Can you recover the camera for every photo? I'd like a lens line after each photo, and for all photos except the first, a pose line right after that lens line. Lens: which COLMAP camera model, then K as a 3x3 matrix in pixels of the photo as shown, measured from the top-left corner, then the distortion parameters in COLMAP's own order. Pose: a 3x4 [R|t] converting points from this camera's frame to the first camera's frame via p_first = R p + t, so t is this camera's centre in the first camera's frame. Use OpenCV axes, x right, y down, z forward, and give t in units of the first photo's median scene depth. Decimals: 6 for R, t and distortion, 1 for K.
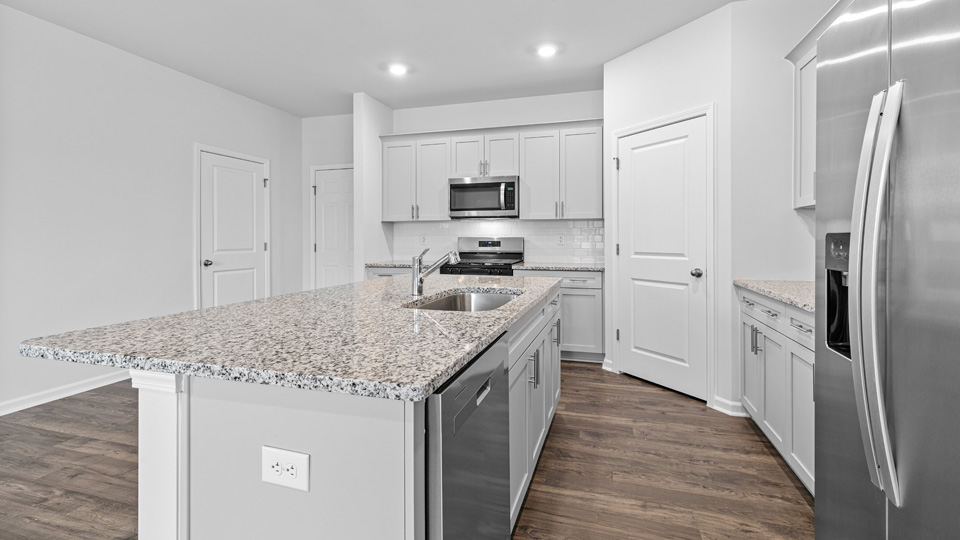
lens RADIAL K [[438.0, 0, 477.6], [0, 438.0, 238.1], [0, 0, 1]] dist [0.016132, -0.002295]
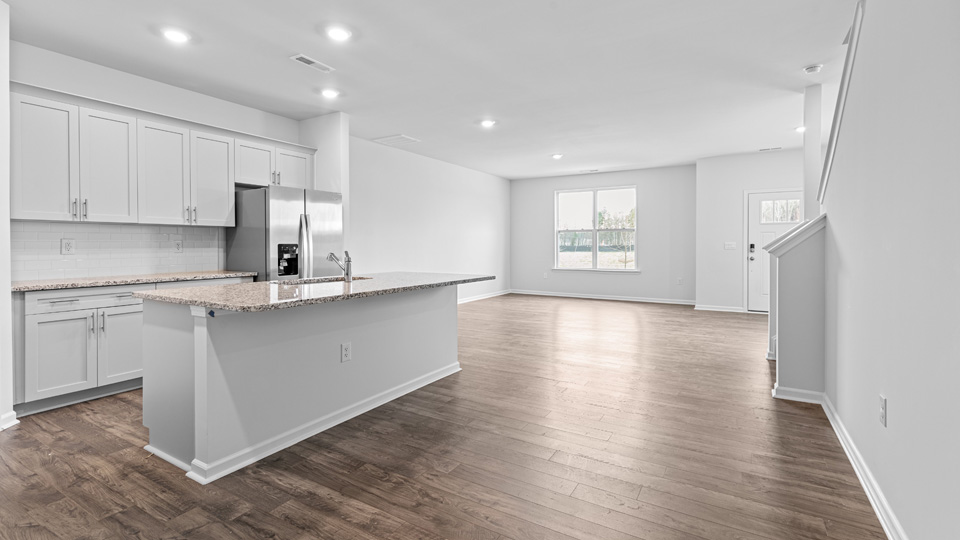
lens RADIAL K [[438.0, 0, 480.8], [0, 438.0, 247.9], [0, 0, 1]] dist [0.016132, -0.002295]
pose [[-0.972158, -0.006382, 0.234240, -0.638882], [-0.005155, 0.999970, 0.005847, -0.006116], [-0.234270, 0.004476, -0.972161, 1.616384]]
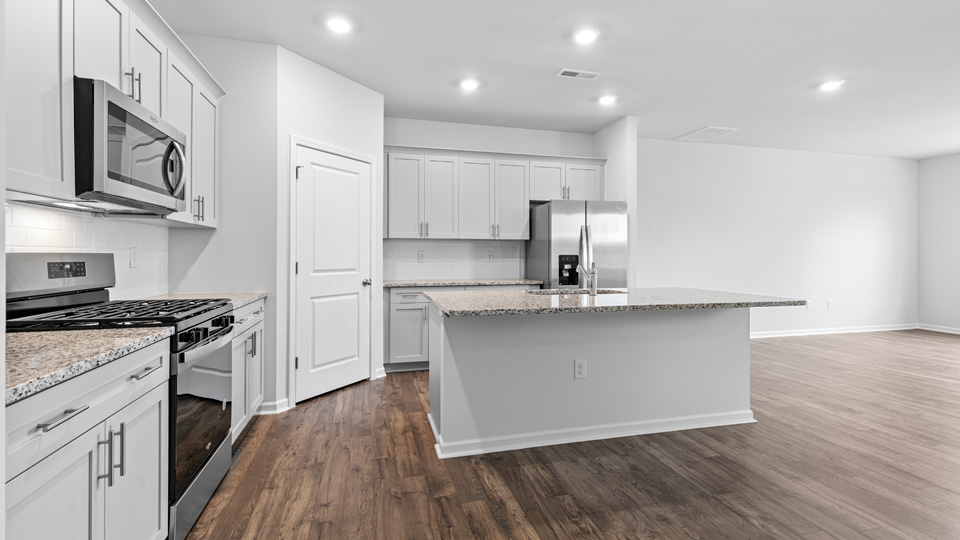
lens RADIAL K [[438.0, 0, 480.8], [0, 438.0, 257.5], [0, 0, 1]] dist [0.016132, -0.002295]
pose [[-0.538234, -0.010104, 0.842735, -0.780147], [-0.007887, 0.999945, 0.006952, -0.007257], [-0.842758, -0.002905, -0.538284, 1.418939]]
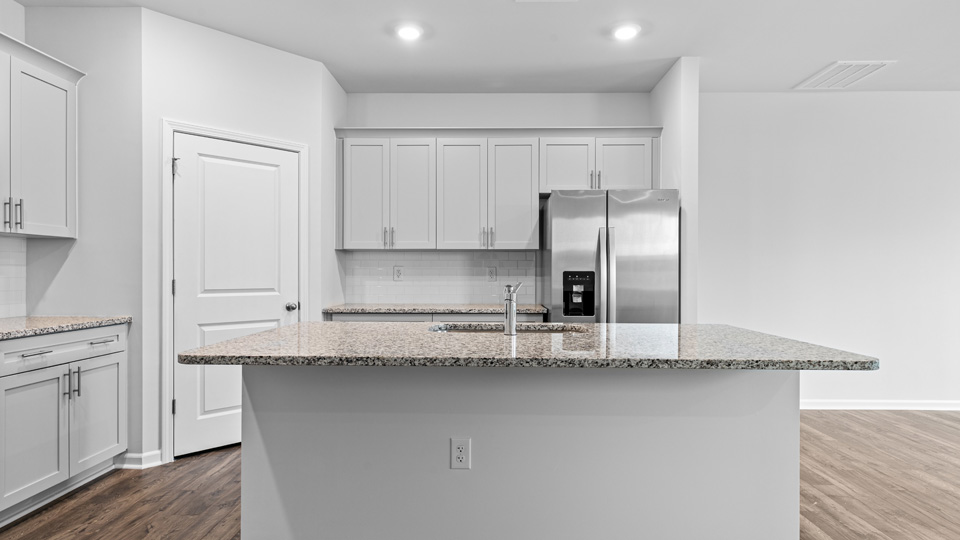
lens RADIAL K [[532.2, 0, 480.0], [0, 532.2, 274.9], [0, 0, 1]] dist [0.006012, 0.001322]
pose [[-0.282508, -0.011327, 0.959198, -0.792802], [-0.008903, 0.999918, 0.009186, -0.008856], [-0.959224, -0.005945, -0.282585, 0.933688]]
